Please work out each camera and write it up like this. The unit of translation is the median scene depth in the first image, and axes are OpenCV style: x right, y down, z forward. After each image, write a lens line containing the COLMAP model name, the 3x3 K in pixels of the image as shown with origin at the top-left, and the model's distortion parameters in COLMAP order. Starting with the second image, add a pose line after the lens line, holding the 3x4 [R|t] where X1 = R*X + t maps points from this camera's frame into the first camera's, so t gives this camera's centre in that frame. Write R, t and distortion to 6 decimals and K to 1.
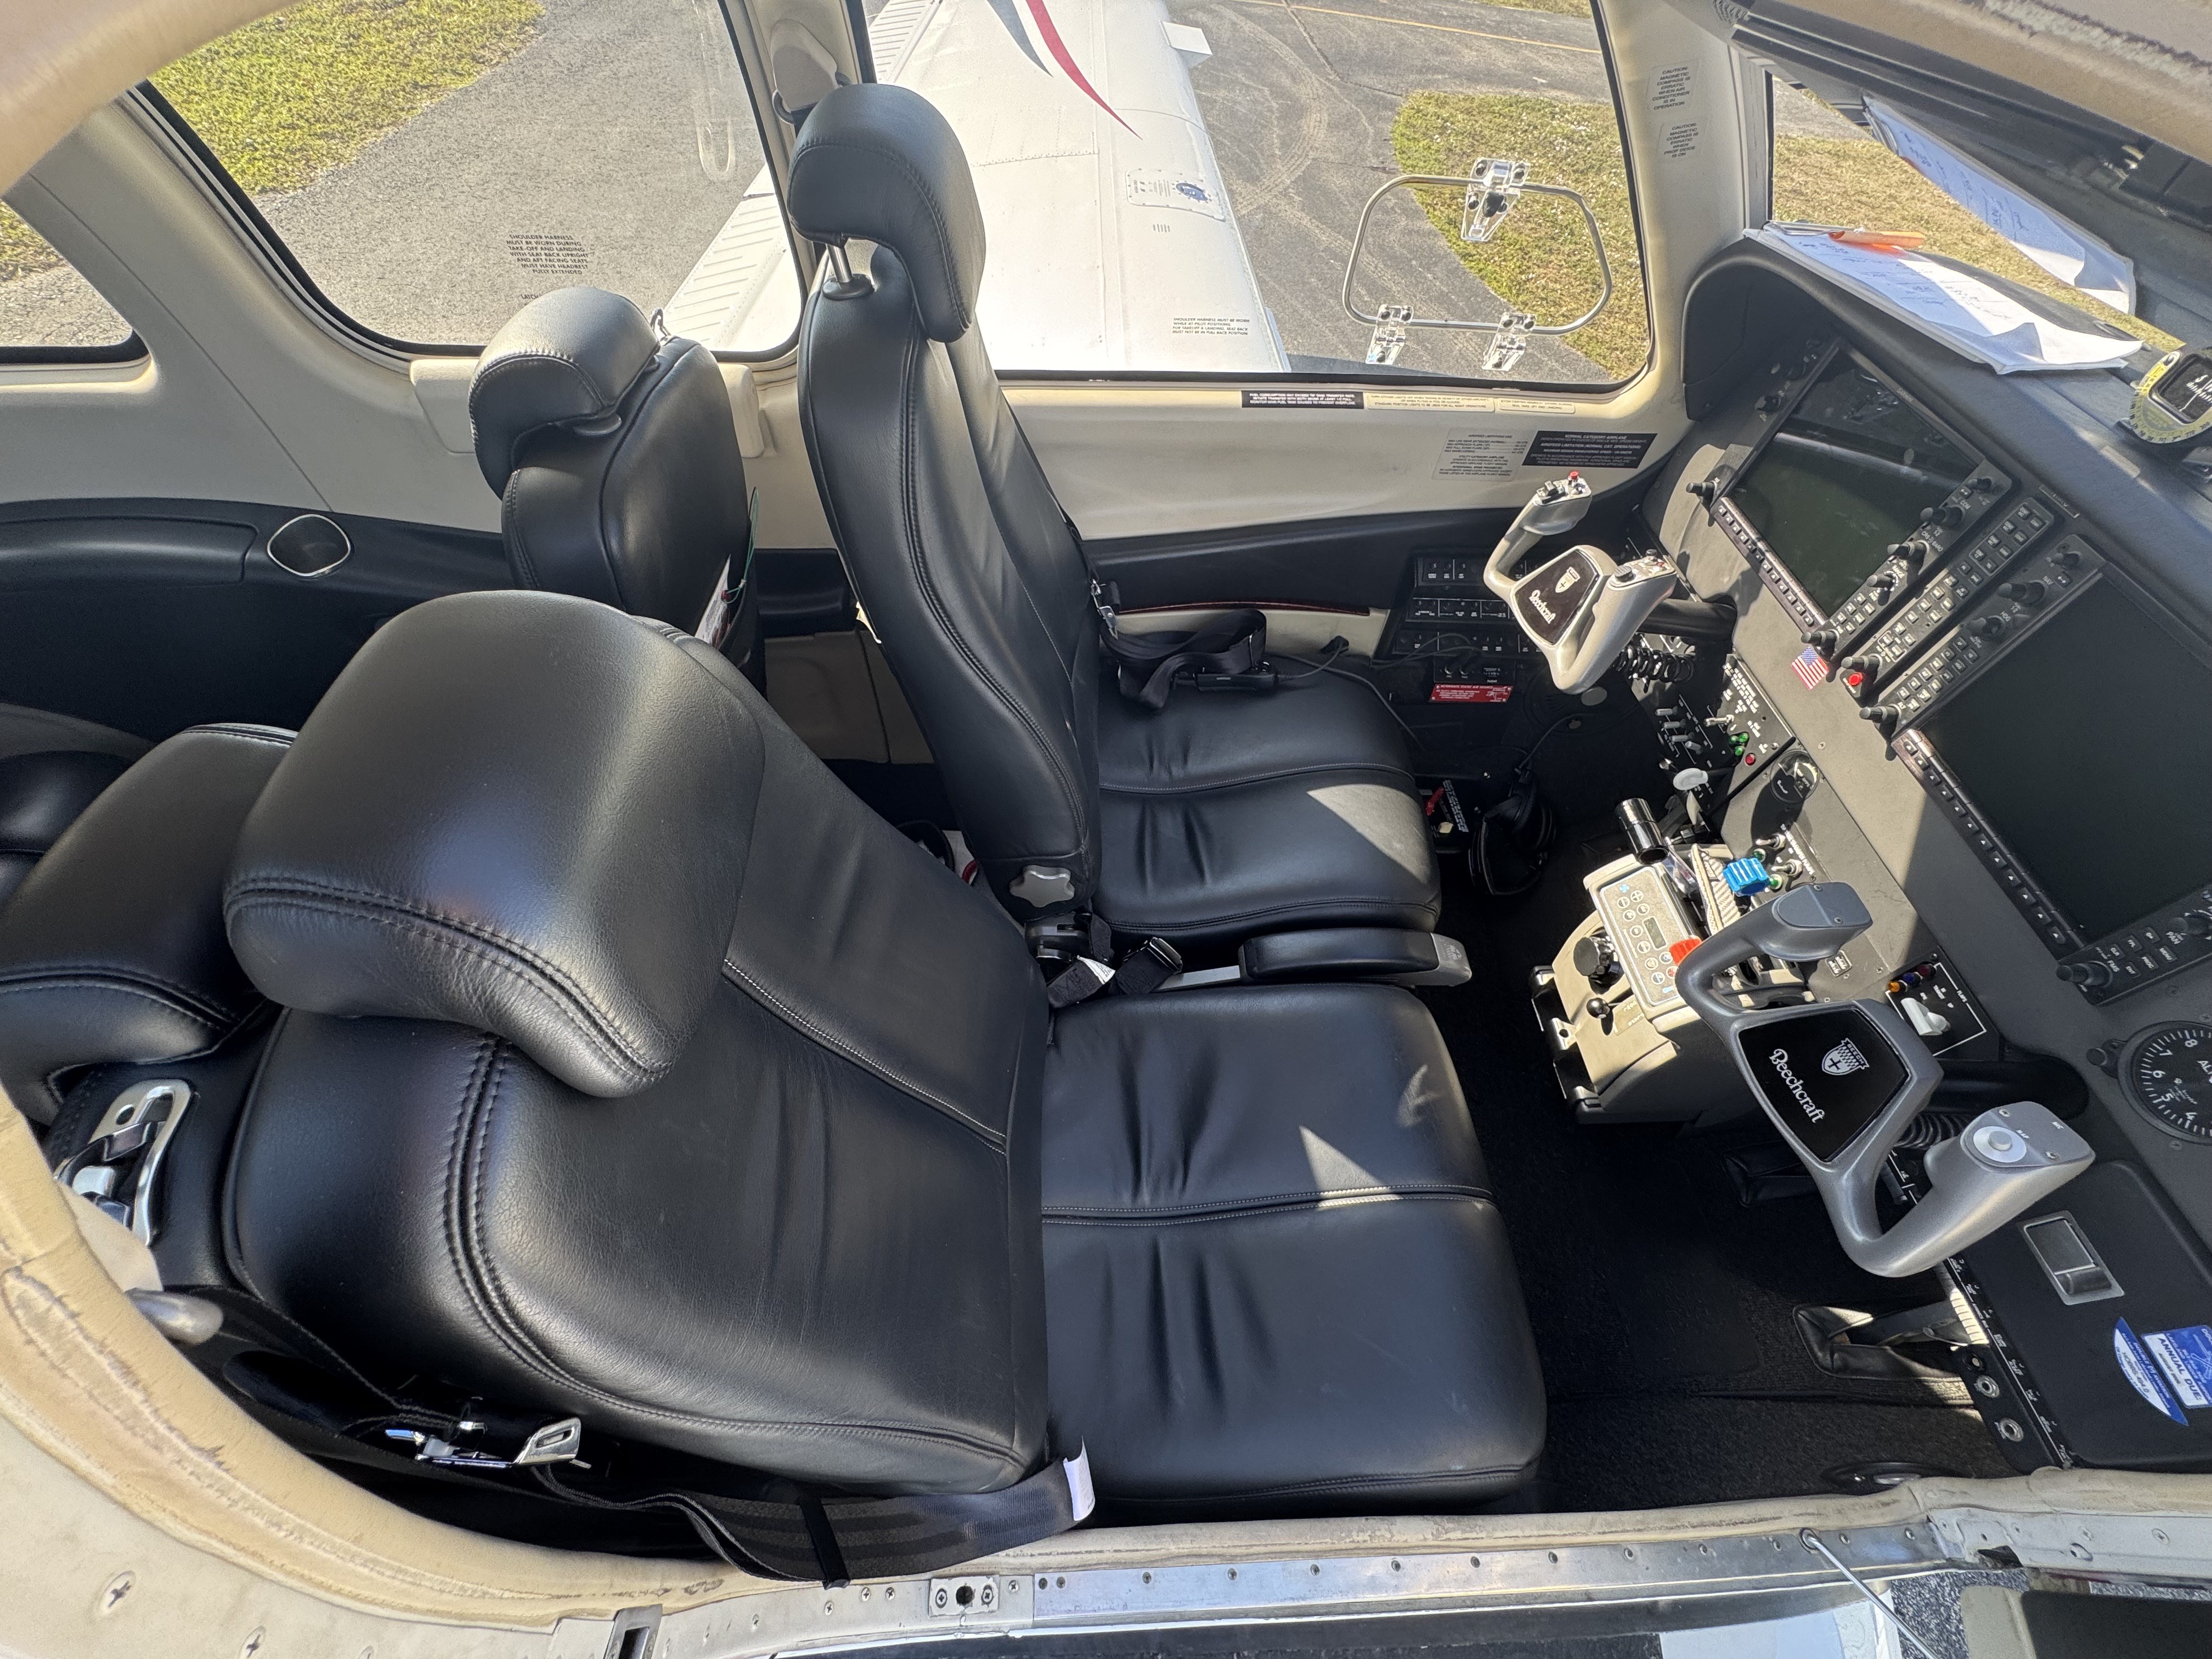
lens RADIAL K [[905.4, 0, 1106.0], [0, 905.4, 829.5], [0, 0, 1]] dist [0.000311, 0.000199]
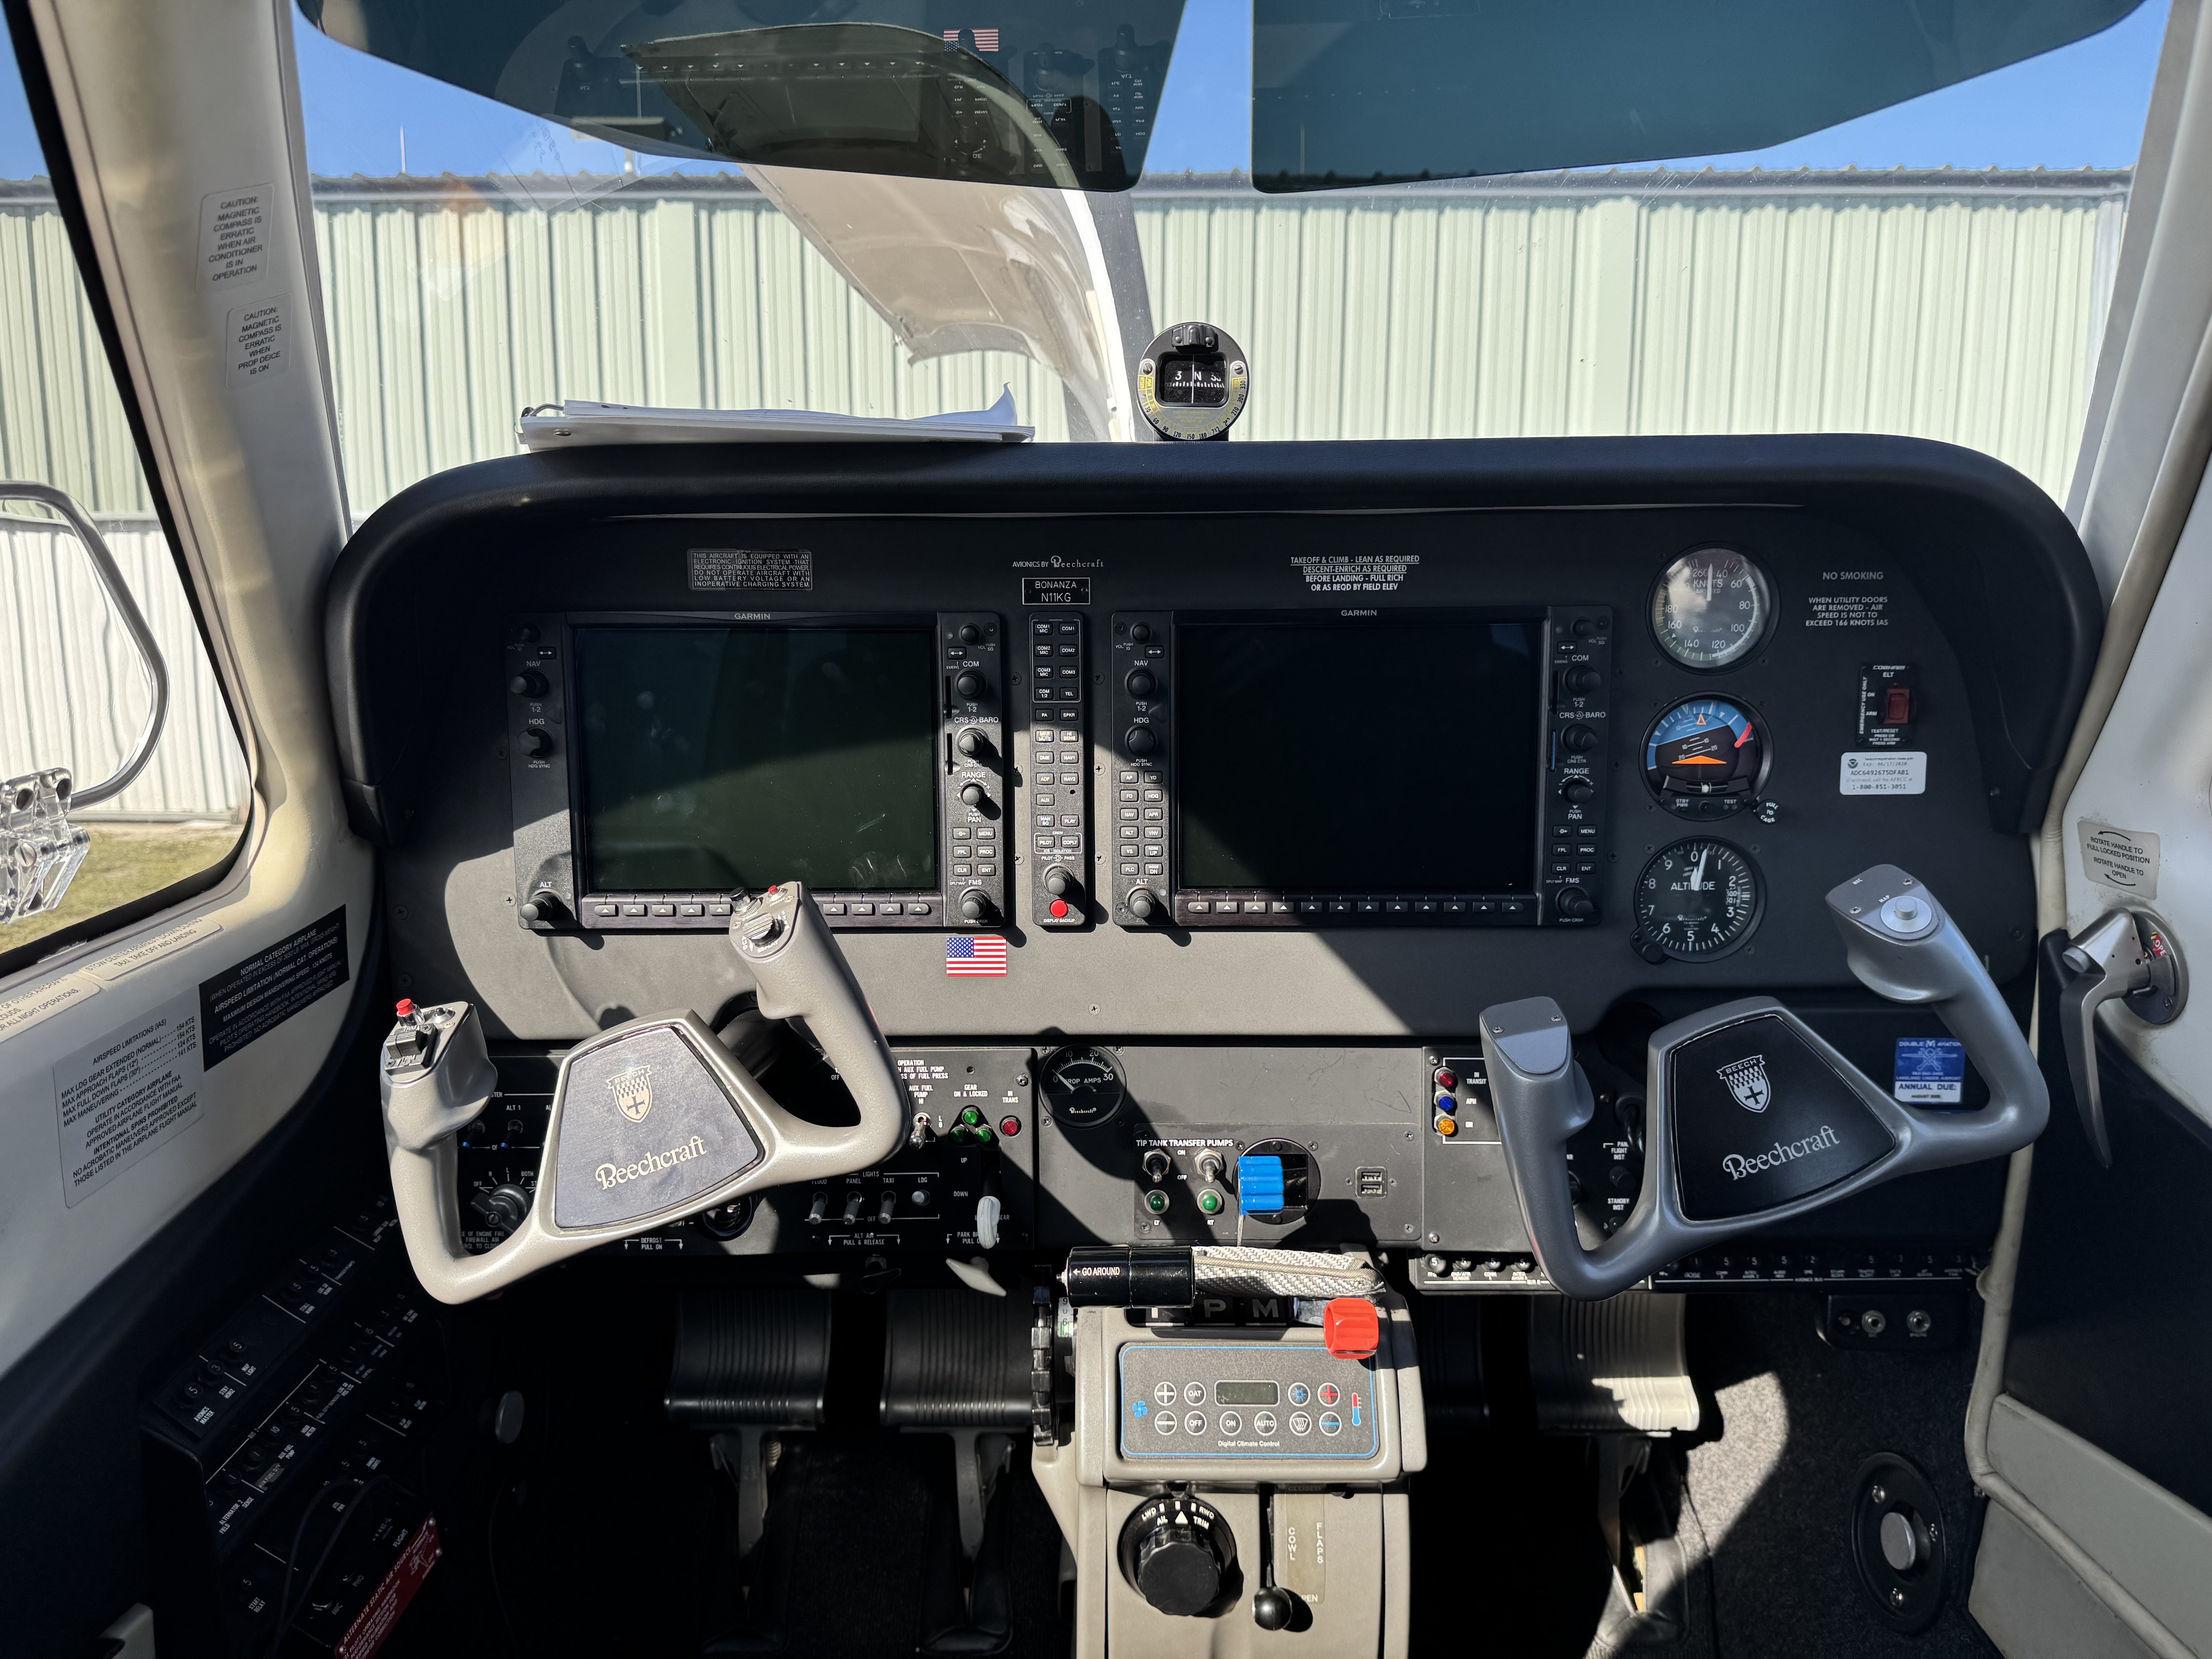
lens RADIAL K [[1546.6, 0, 1106.0], [0, 1546.6, 829.5], [0, 0, 1]] dist [0.122757, -0.191350]
pose [[0.034306, -0.256685, 0.965886, -0.249602], [0.789311, 0.599777, 0.131357, -0.319415], [-0.613034, 0.757879, 0.223180, 0.677027]]
